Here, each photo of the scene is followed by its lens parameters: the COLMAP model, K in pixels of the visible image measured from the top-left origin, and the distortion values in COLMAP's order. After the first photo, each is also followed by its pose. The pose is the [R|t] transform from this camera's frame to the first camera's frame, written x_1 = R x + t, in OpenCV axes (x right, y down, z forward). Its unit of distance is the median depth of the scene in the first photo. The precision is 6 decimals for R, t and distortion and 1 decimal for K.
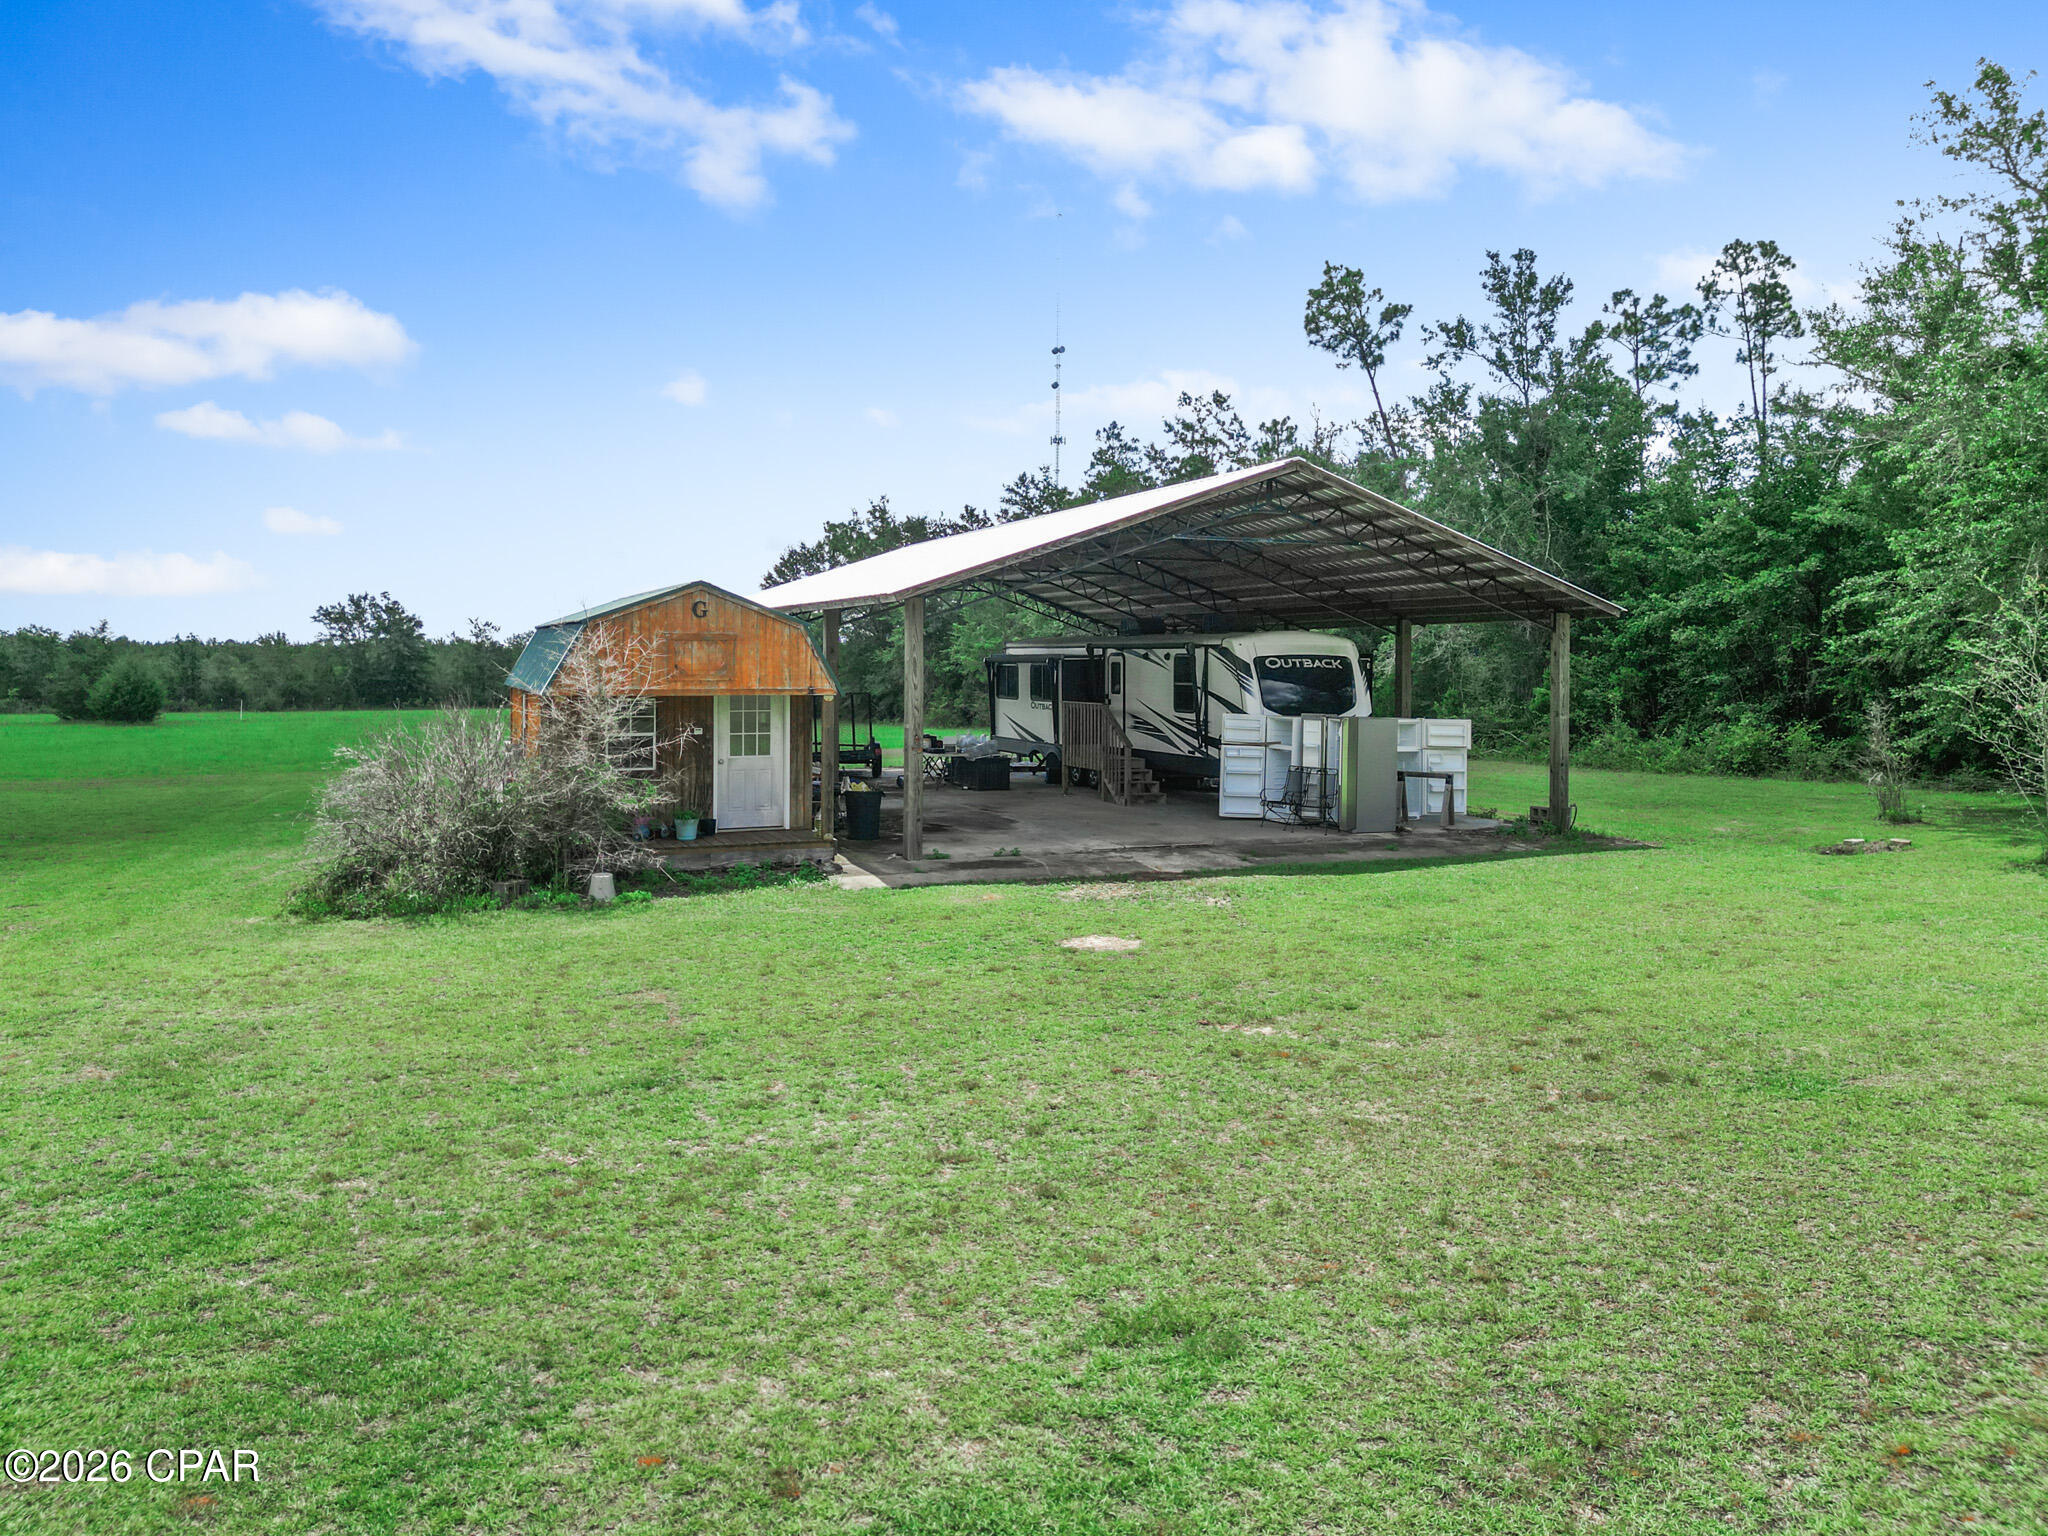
lens RADIAL K [[1453.5, 0, 1024.0], [0, 1453.5, 768.0], [0, 0, 1]] dist [0.068223, -0.062743]
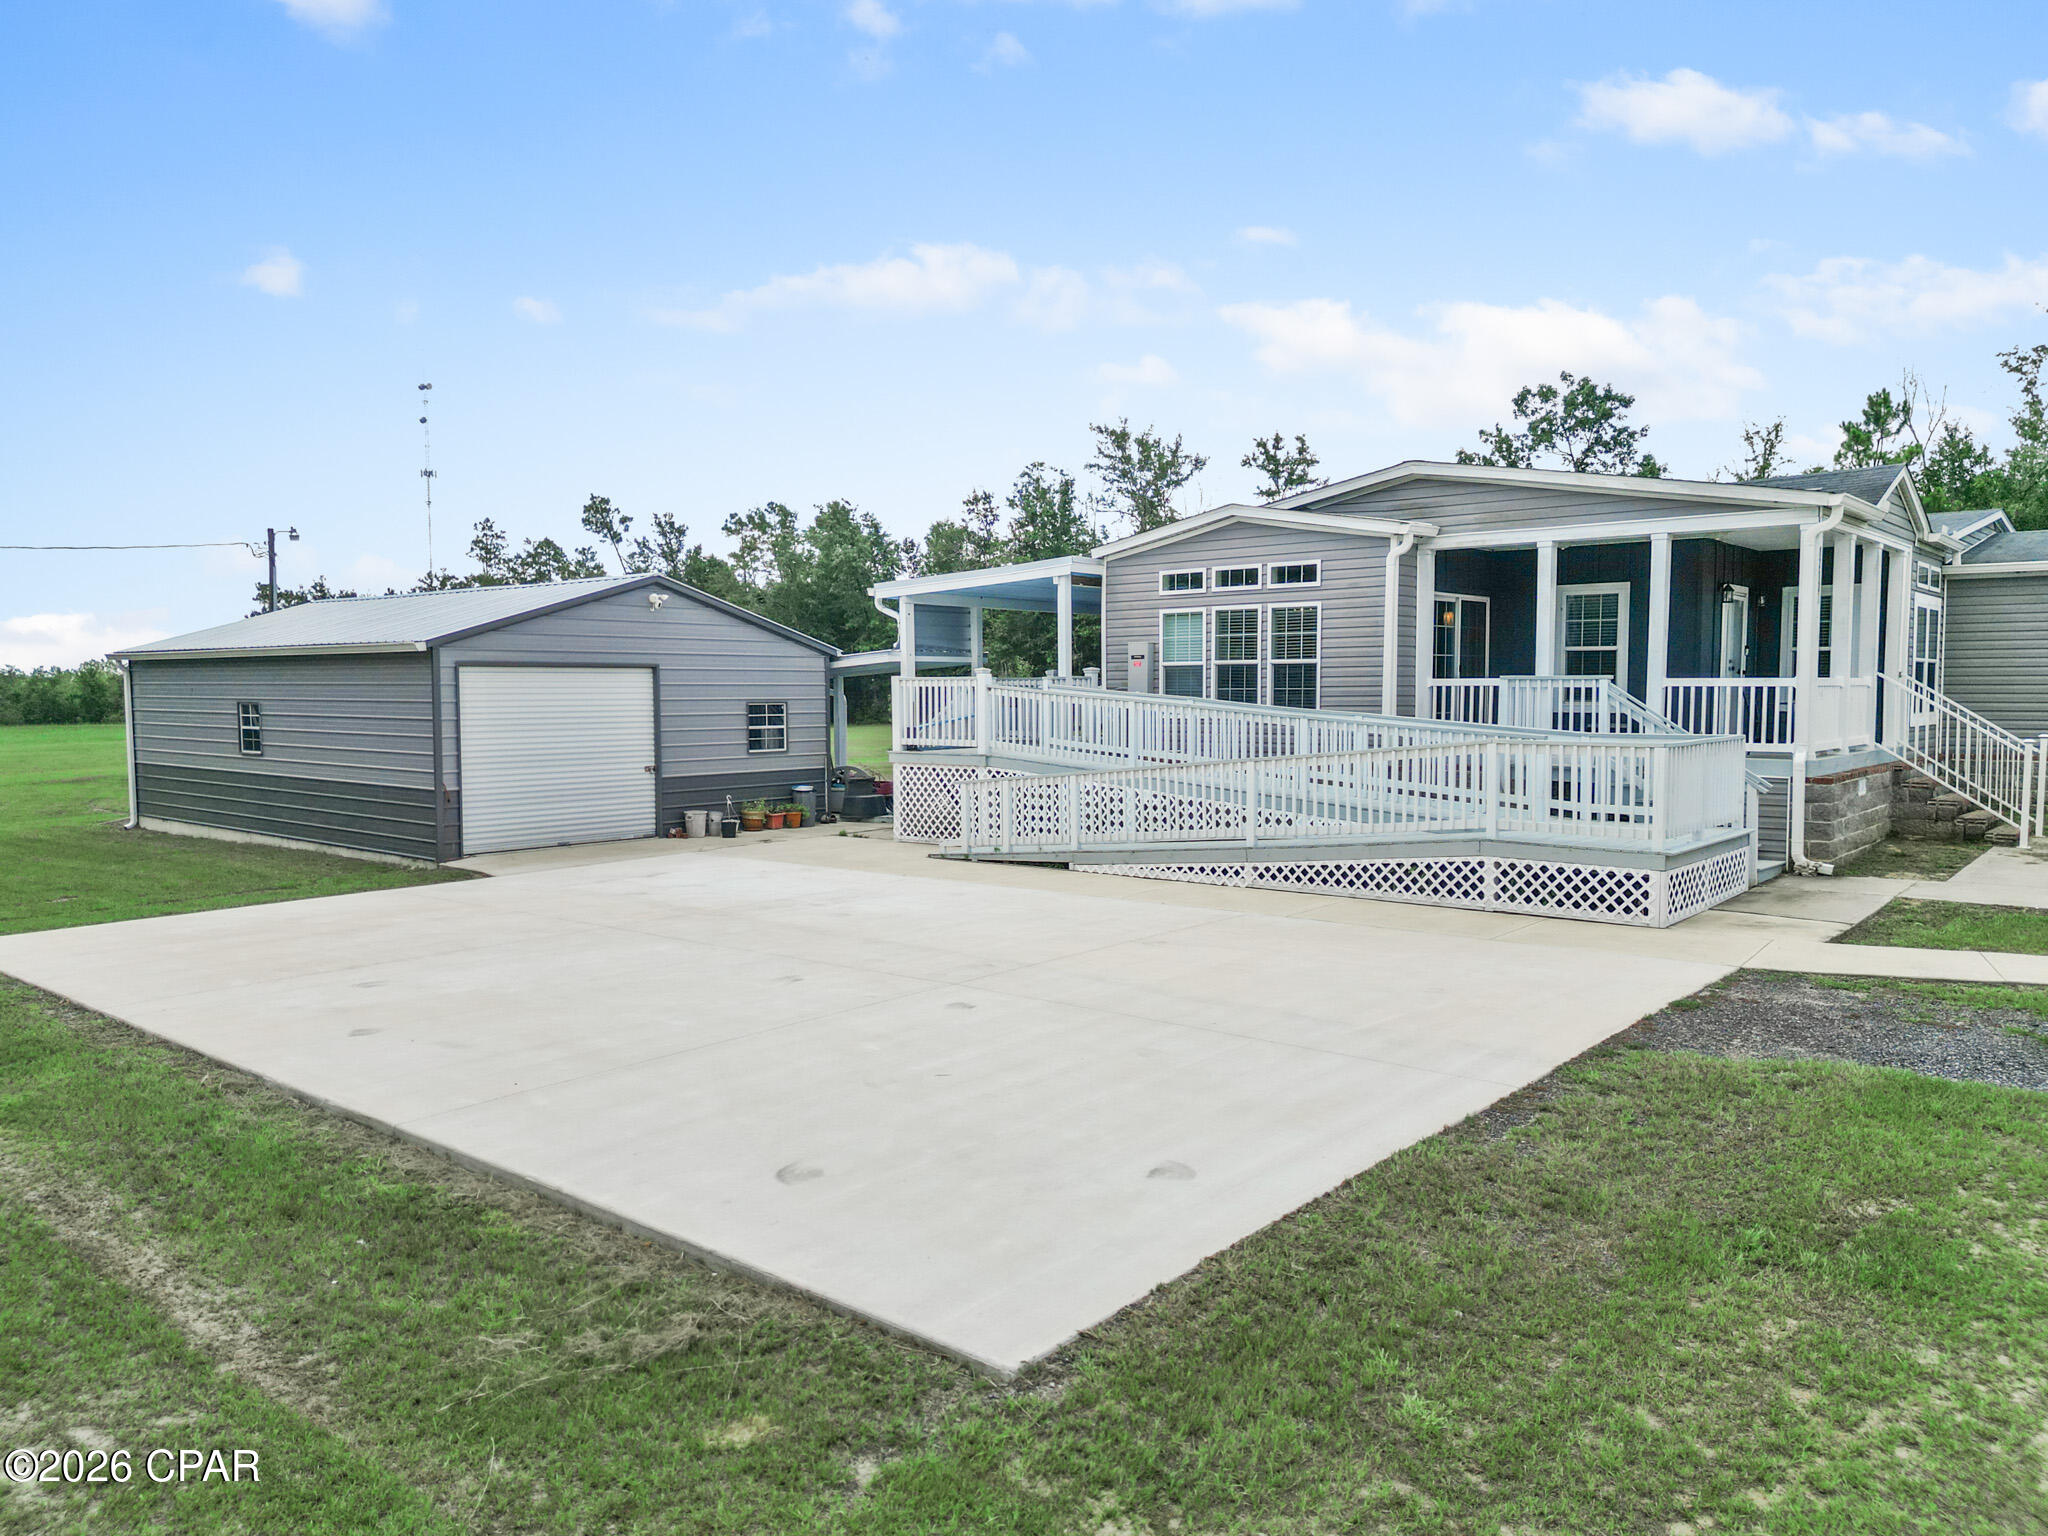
lens RADIAL K [[1453.5, 0, 1024.0], [0, 1453.5, 768.0], [0, 0, 1]] dist [0.068223, -0.062743]
pose [[0.918325, -0.031578, 0.394565, -0.063304], [0.037622, 0.999263, -0.007590, 0.084718], [-0.394035, 0.021814, 0.918837, -1.148940]]
